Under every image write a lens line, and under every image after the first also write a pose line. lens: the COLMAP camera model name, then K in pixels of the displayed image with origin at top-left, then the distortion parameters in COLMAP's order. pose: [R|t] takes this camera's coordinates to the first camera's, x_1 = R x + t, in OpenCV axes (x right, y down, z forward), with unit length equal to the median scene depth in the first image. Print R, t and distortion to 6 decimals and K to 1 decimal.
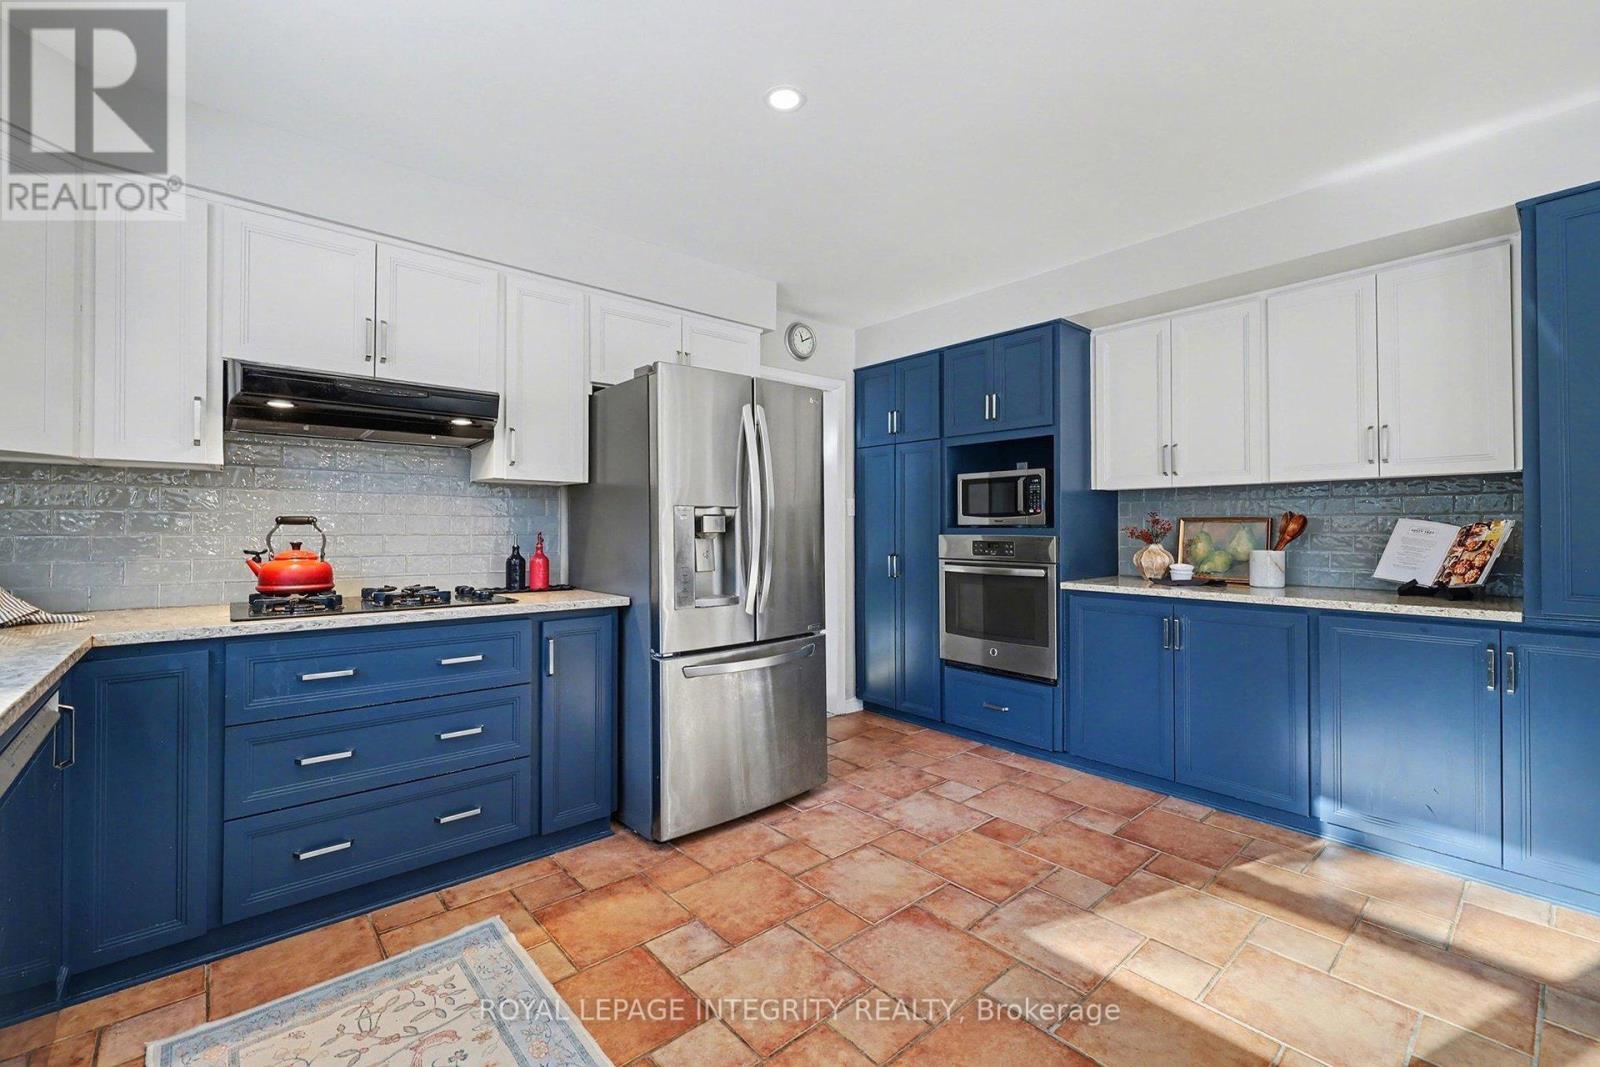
lens RADIAL K [[669.3, 0, 801.6], [0, 669.3, 525.0], [0, 0, 1]] dist [-0.000374, -0.000162]
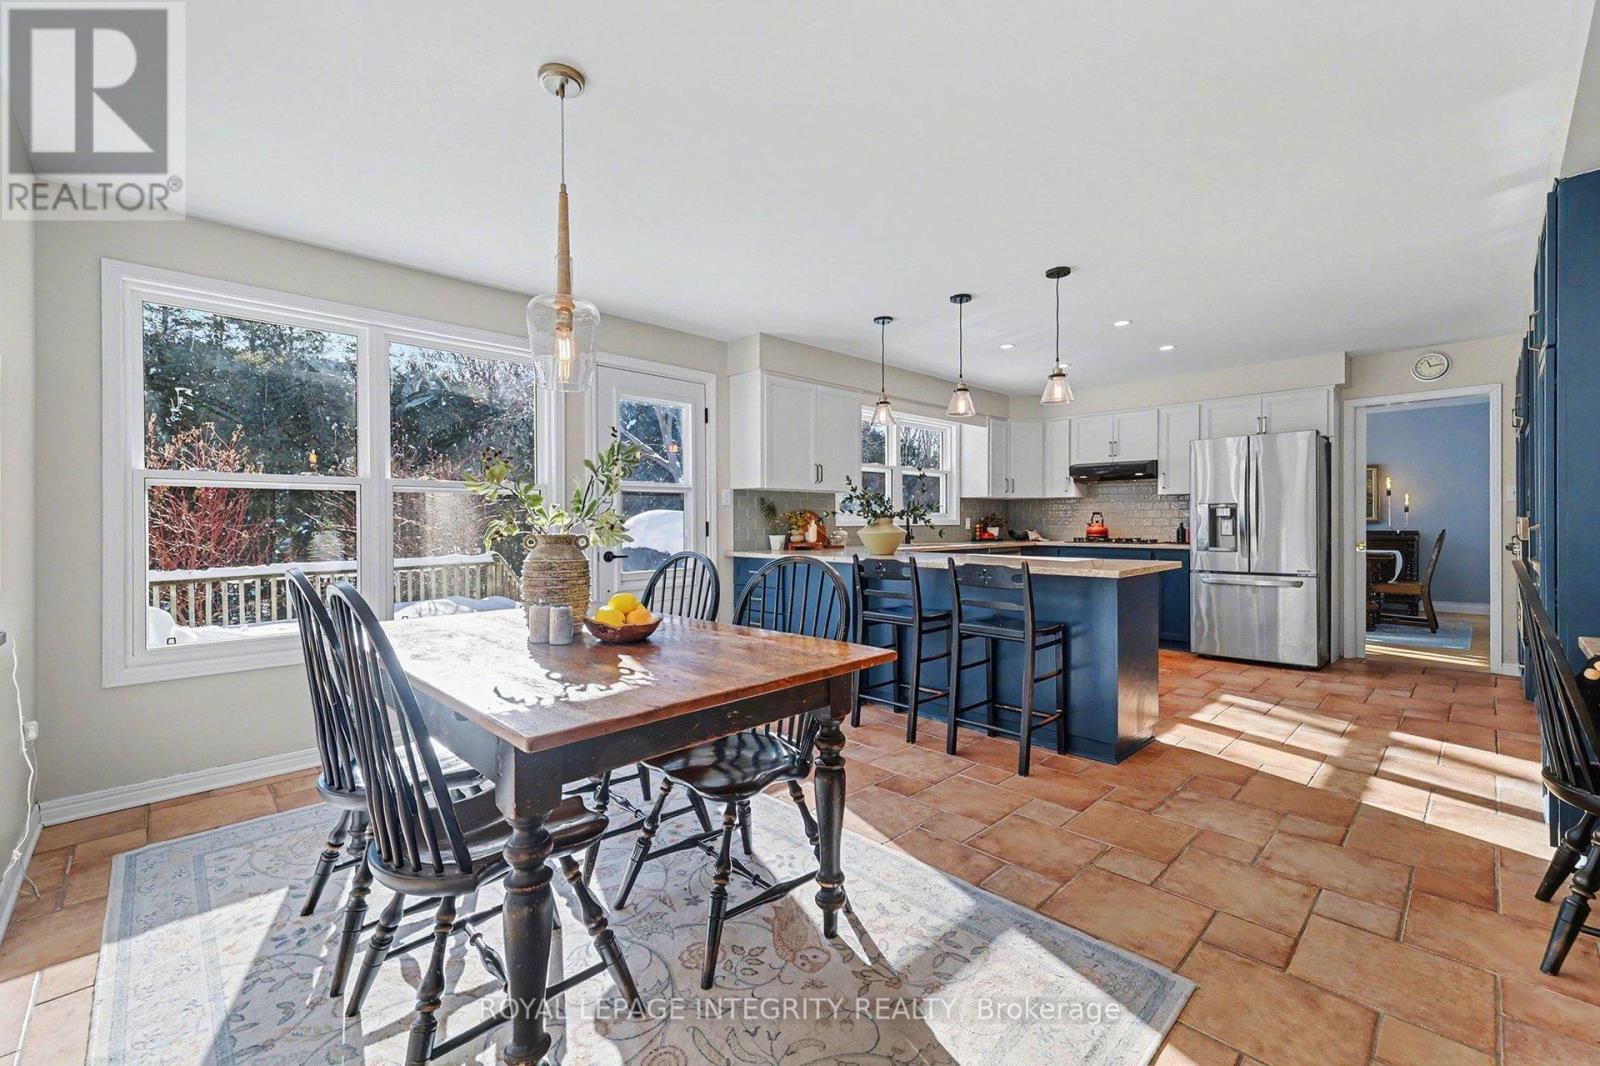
lens RADIAL K [[669.3, 0, 801.6], [0, 669.3, 524.5], [0, 0, 1]] dist [-0.000374, -0.000162]
pose [[0.047278, 0.009112, -0.998840, 2.095256], [0.007577, 0.999926, 0.009481, 0.008667], [0.998853, -0.008017, 0.047205, -0.460443]]
